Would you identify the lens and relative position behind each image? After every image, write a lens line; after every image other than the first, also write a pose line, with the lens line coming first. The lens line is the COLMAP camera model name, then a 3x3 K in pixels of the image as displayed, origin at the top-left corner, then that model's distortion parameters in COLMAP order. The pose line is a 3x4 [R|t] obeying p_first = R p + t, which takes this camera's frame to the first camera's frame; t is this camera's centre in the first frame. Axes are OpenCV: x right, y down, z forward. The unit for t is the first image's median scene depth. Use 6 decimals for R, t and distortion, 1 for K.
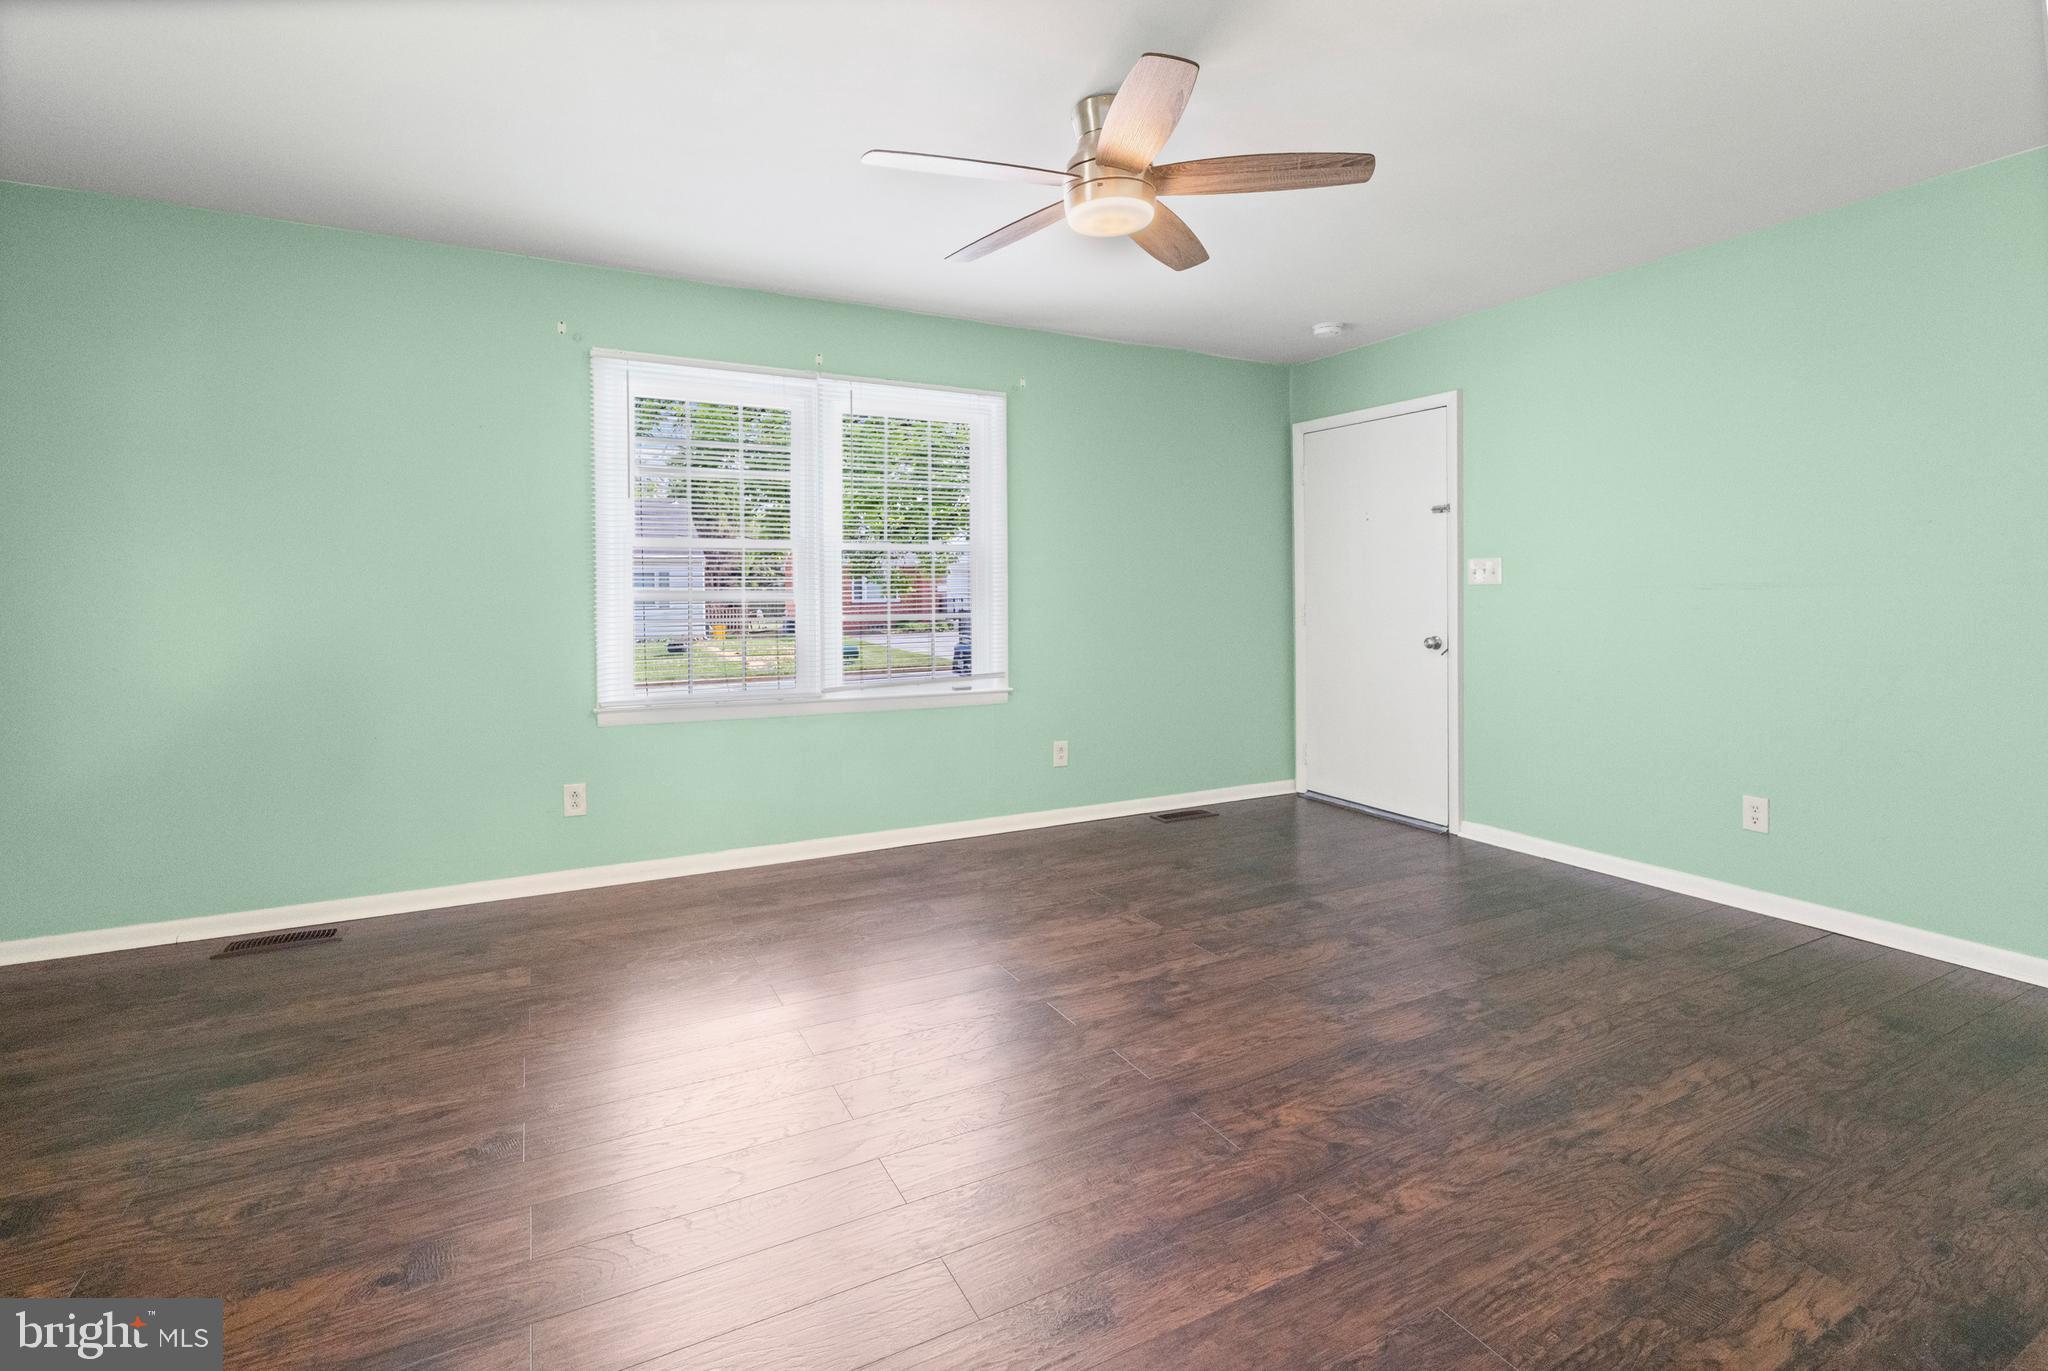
lens RADIAL K [[927.9, 0, 1017.4], [0, 927.9, 600.0], [0, 0, 1]] dist [-0.004169, -0.000700]
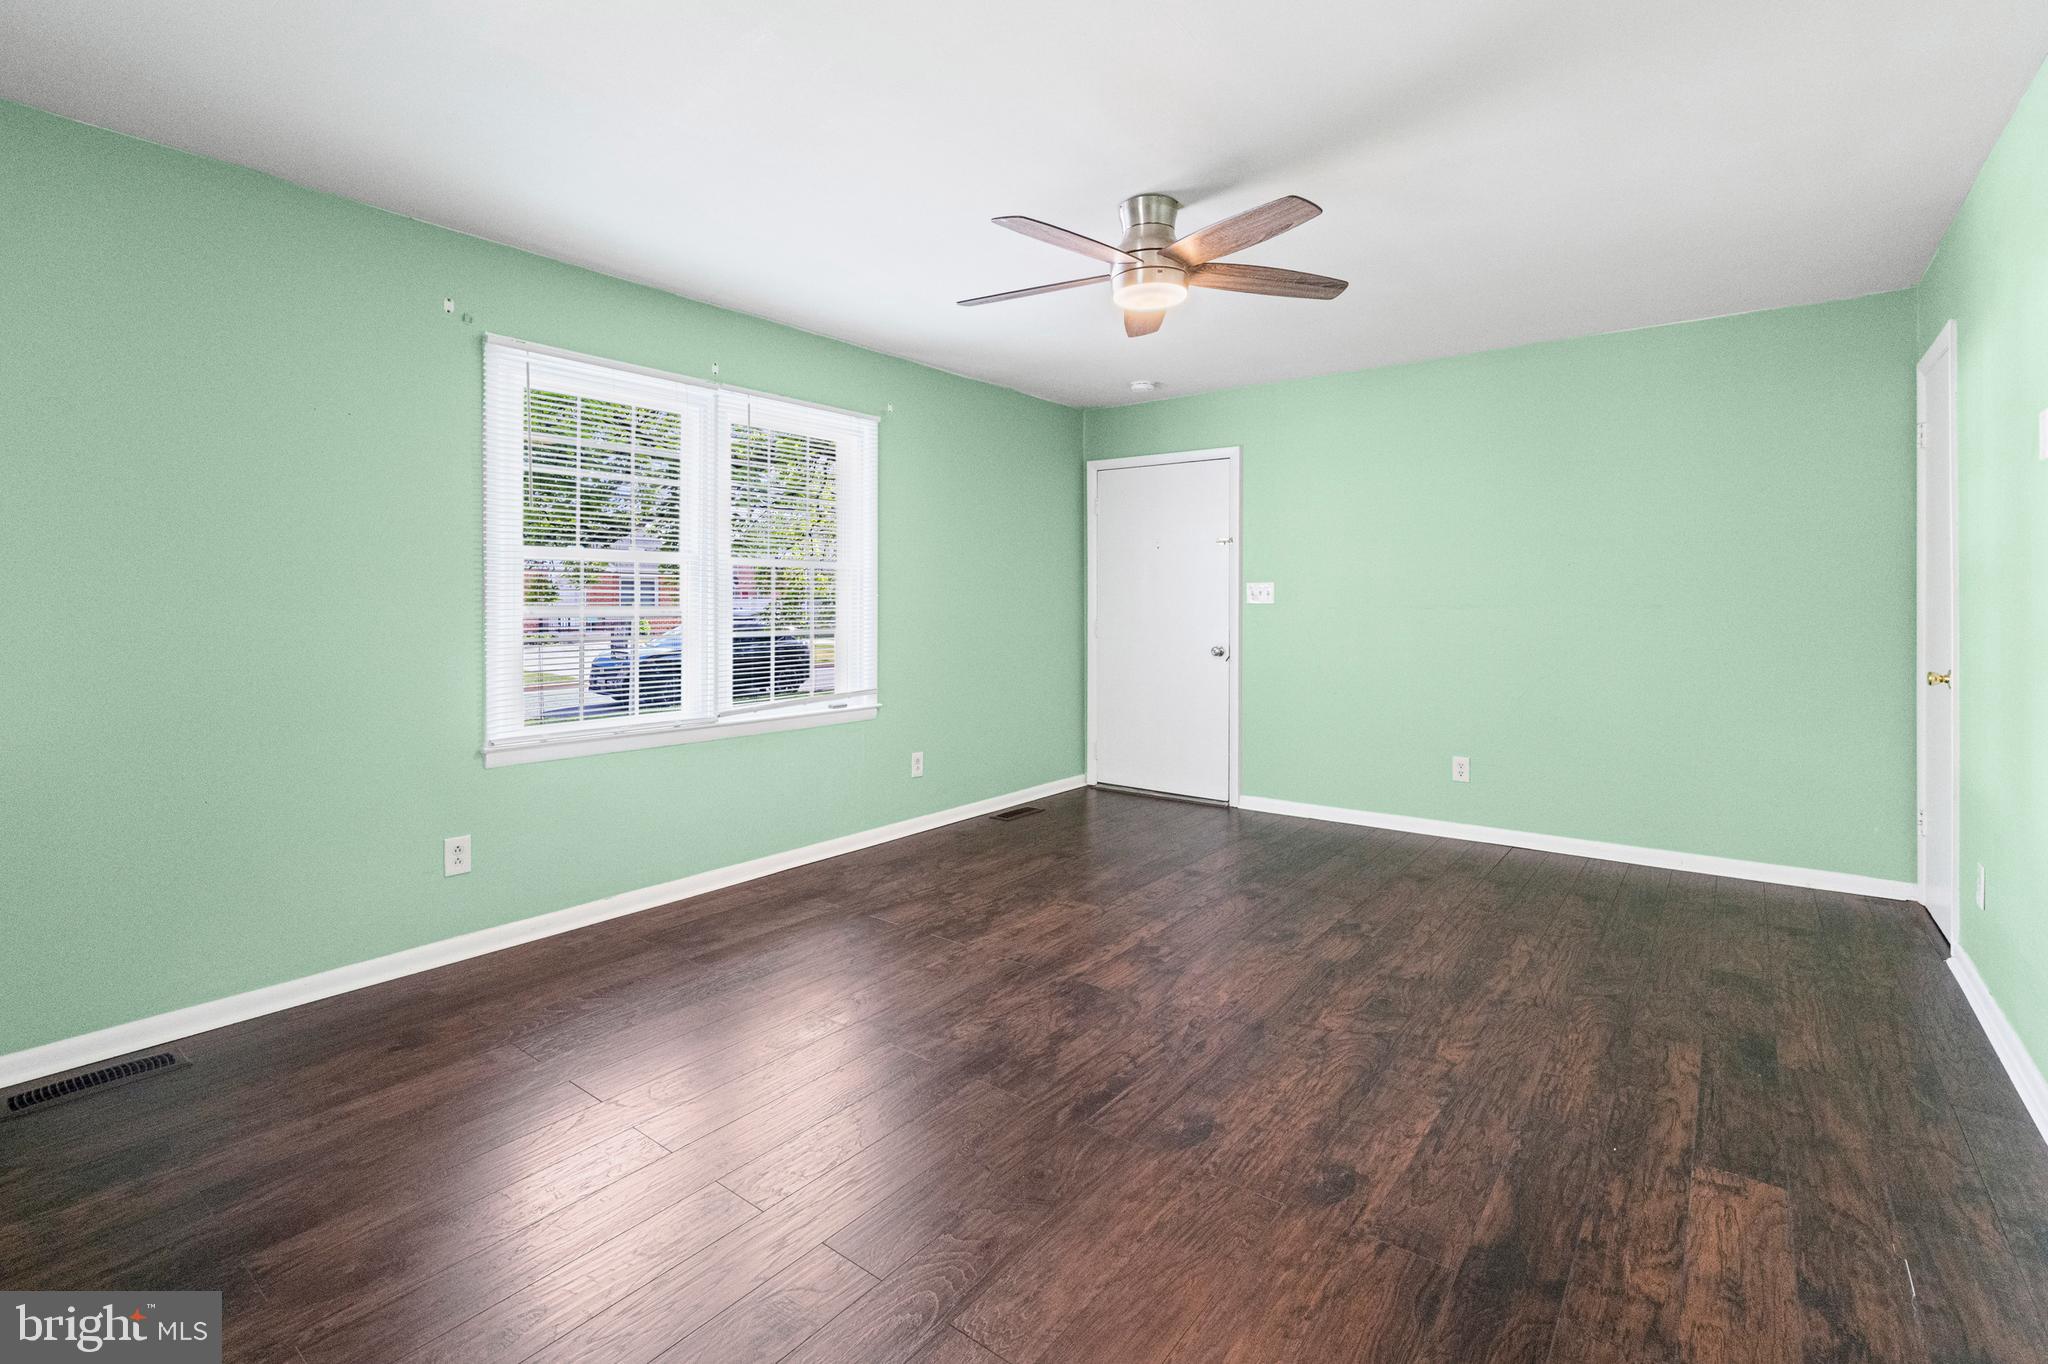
lens RADIAL K [[925.0, 0, 1021.7], [0, 925.0, 604.6], [0, 0, 1]] dist [-0.006686, -0.000128]
pose [[0.908743, 0.000345, 0.417355, -0.390605], [0.002076, 0.999984, -0.005348, -0.012152], [-0.417350, 0.005726, 0.908728, 0.004284]]
